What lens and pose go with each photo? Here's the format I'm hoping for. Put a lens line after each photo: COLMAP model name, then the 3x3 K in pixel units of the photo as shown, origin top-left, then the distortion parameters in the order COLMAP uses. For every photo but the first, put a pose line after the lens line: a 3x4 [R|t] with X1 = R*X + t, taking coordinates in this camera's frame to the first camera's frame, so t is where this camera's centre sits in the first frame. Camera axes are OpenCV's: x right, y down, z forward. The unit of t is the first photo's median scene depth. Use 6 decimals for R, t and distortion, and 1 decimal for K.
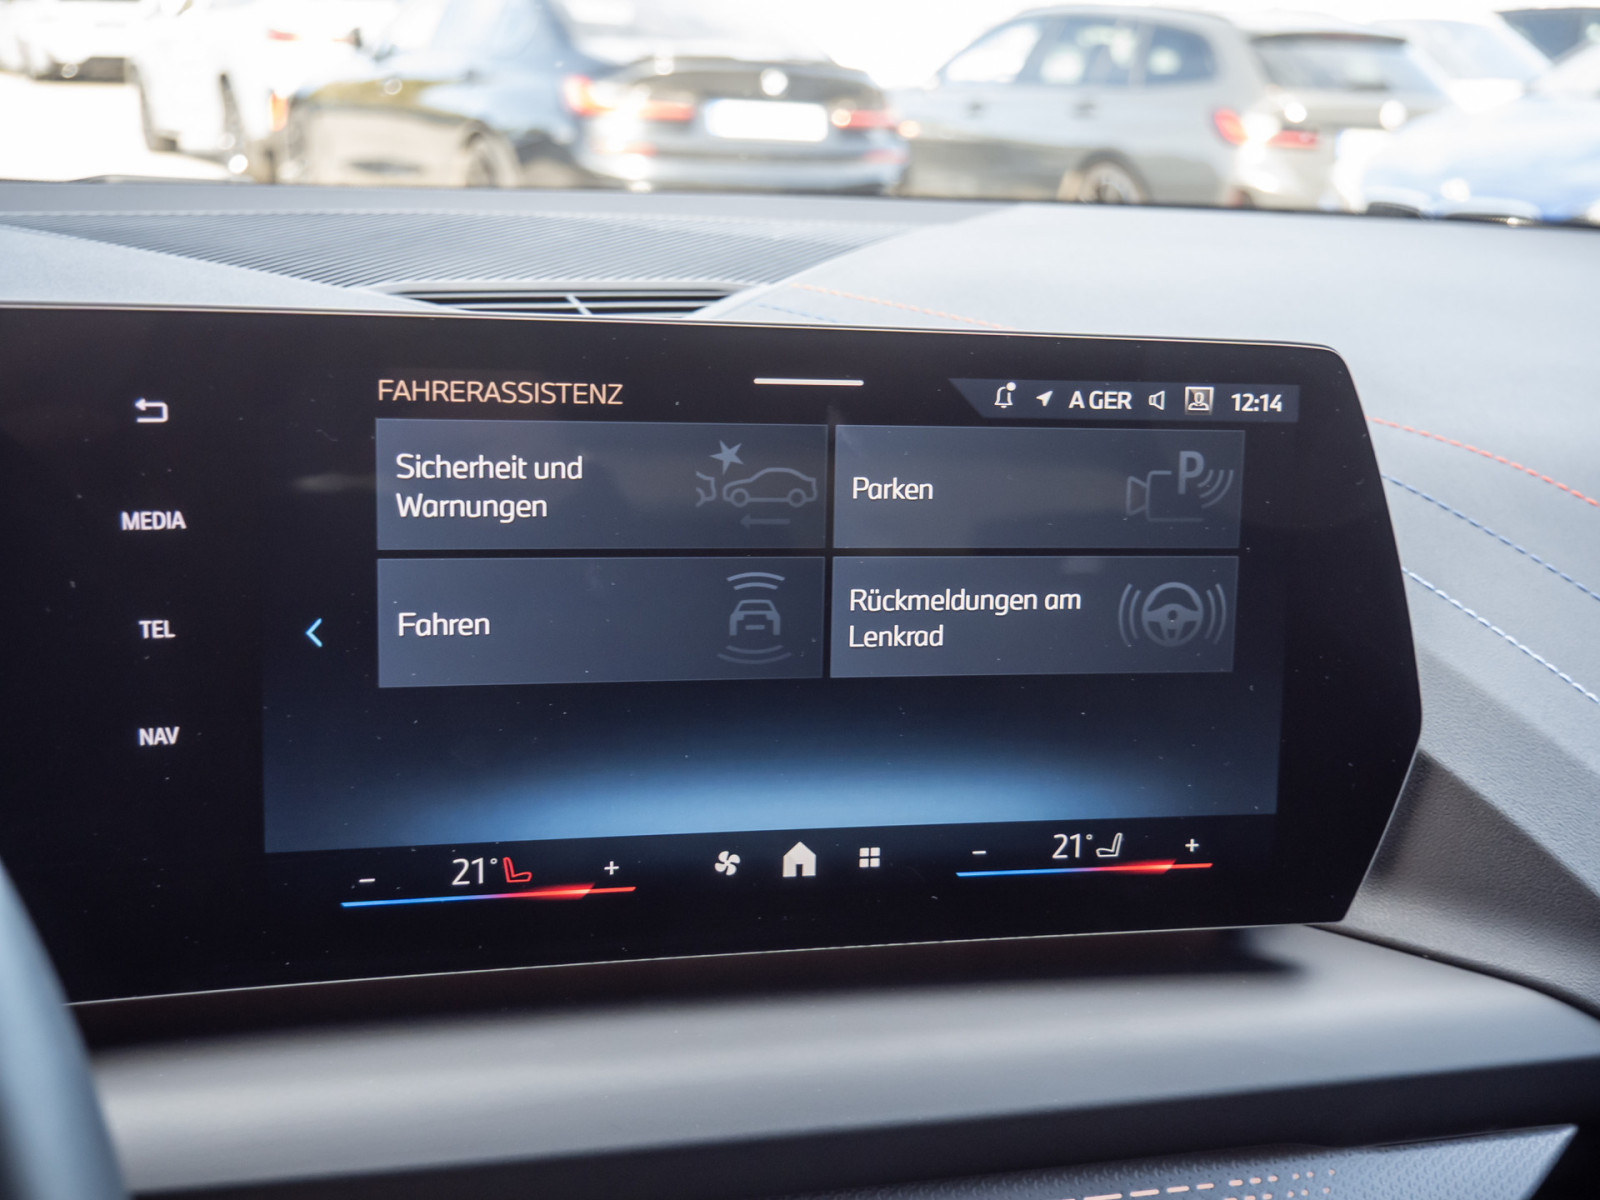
lens RADIAL K [[1777.4, 0, 798.7], [0, 1777.4, 609.4], [0, 0, 1]] dist [-0.045629, 0.000000]
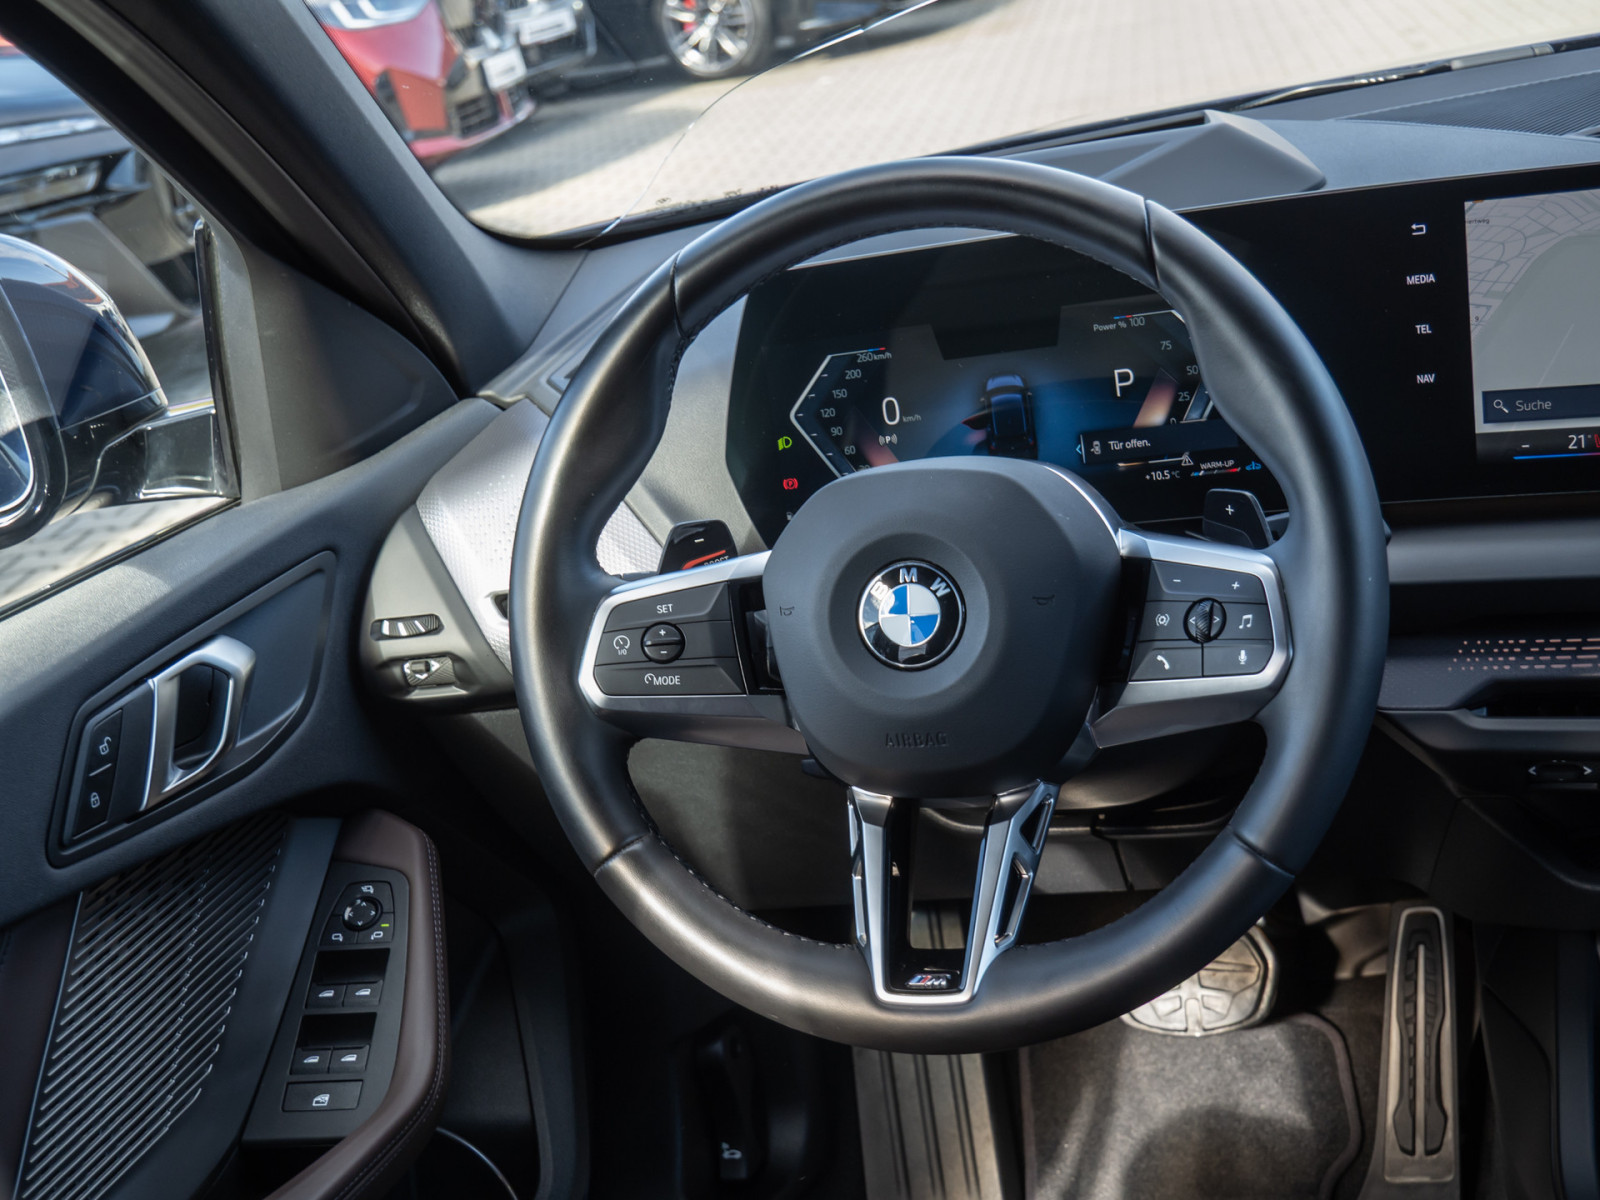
lens RADIAL K [[2262.1, 0, 801.8], [0, 2262.1, 602.2], [0, 0, 1]] dist [-0.001149, 0.000000]
pose [[0.754834, 0.010346, -0.655834, 0.063225], [0.038892, 0.997410, 0.060497, 0.010506], [0.654762, -0.071172, 0.752477, -0.115498]]
